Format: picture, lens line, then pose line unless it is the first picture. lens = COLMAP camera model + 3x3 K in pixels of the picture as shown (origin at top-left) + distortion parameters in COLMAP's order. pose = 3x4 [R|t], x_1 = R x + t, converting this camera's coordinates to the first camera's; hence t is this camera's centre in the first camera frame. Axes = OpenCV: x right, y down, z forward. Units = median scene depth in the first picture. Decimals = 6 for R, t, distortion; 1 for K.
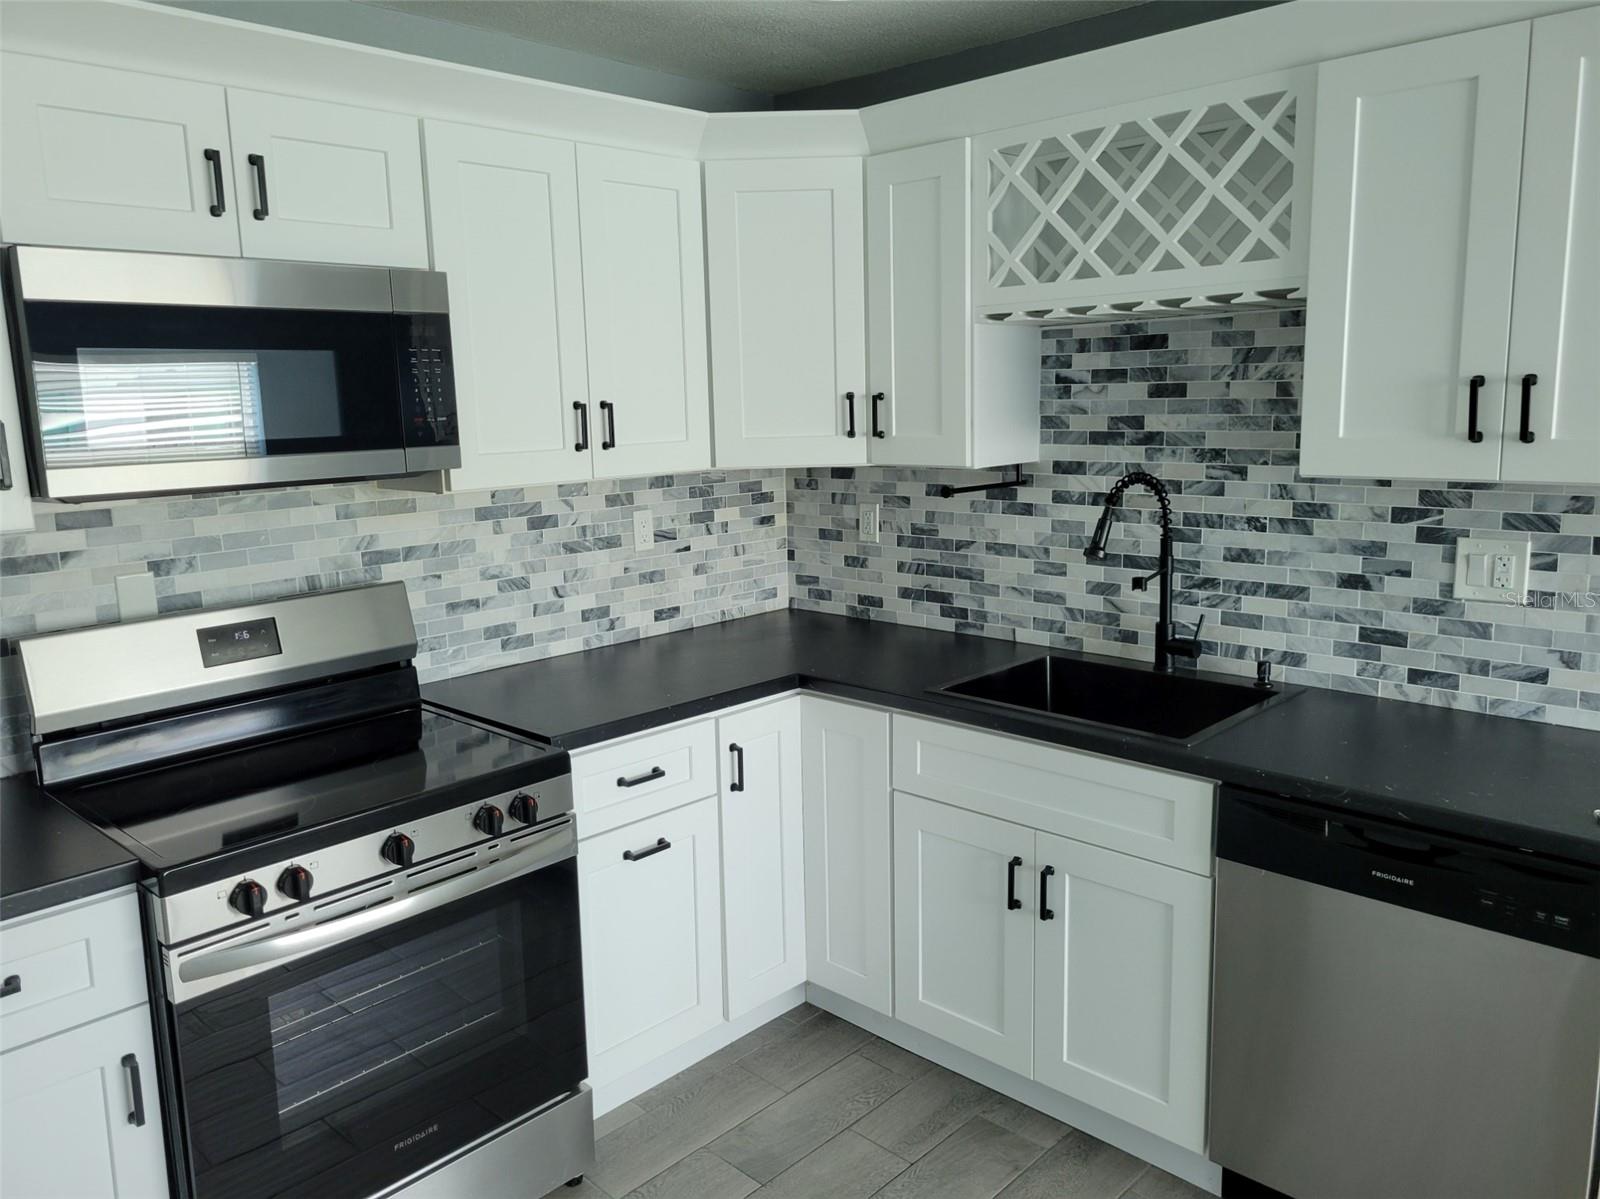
lens RADIAL K [[1205.5, 0, 770.8], [0, 1205.5, 586.2], [0, 0, 1]] dist [0.048861, -0.029594]
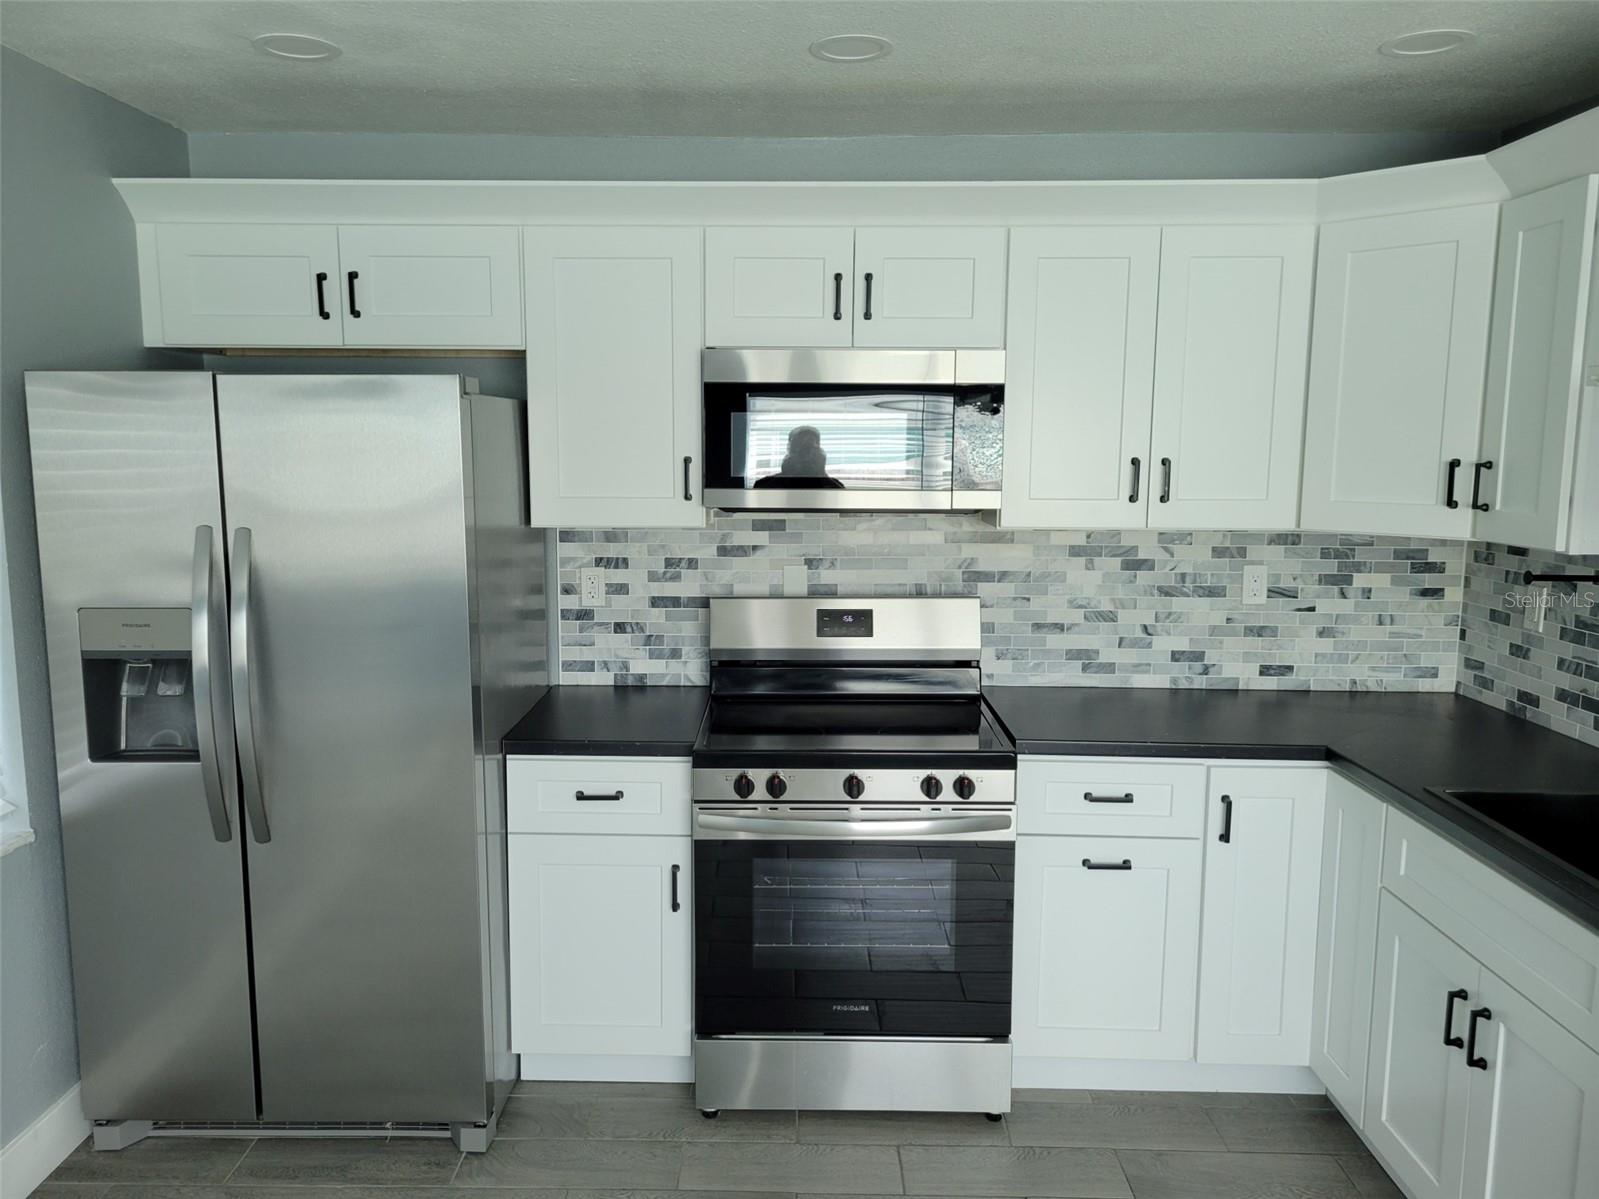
lens RADIAL K [[1204.8, 0, 777.9], [0, 1204.8, 594.8], [0, 0, 1]] dist [0.048861, -0.029594]
pose [[0.685212, 0.124798, -0.717572, 0.417615], [-0.141231, 0.989278, 0.037190, -0.022279], [0.714520, 0.075860, 0.695490, -0.002645]]
